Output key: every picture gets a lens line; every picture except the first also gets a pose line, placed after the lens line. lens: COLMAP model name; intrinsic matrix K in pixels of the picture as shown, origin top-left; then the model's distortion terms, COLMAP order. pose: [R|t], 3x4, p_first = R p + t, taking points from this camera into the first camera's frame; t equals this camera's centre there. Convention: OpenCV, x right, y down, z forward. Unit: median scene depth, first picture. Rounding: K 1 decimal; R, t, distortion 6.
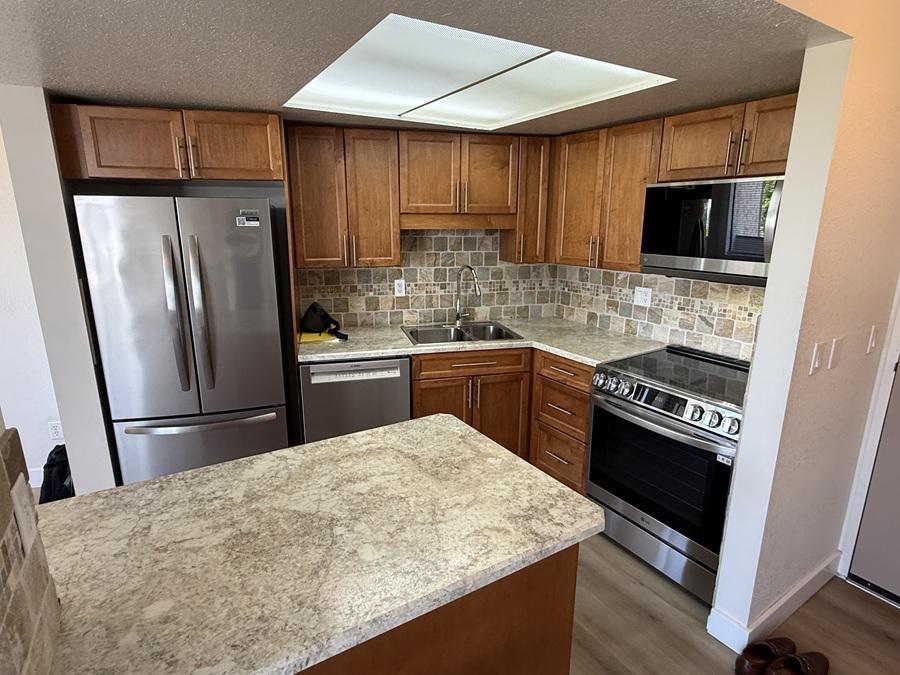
lens RADIAL K [[480.2, 0, 448.0], [0, 480.2, 337.4], [0, 0, 1]] dist [-0.000516, 0.000750]
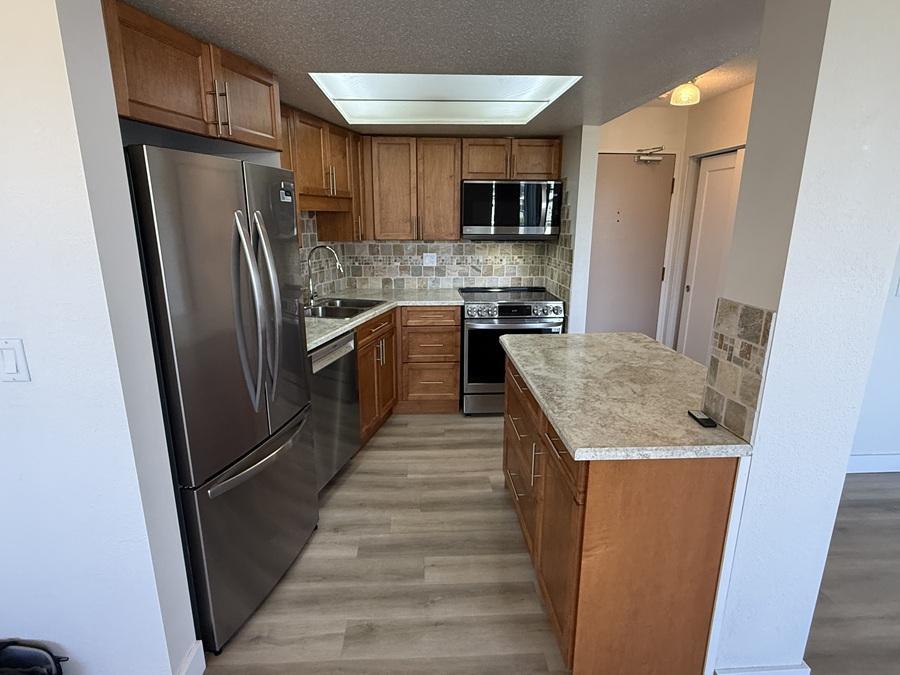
lens RADIAL K [[480.2, 0, 446.0], [0, 480.2, 335.3], [0, 0, 1]] dist [-0.000516, 0.000750]
pose [[0.482227, -0.212961, 0.849768, -0.852973], [0.209336, 0.969914, 0.124276, -0.035291], [-0.850668, 0.117958, 0.512299, 0.269059]]
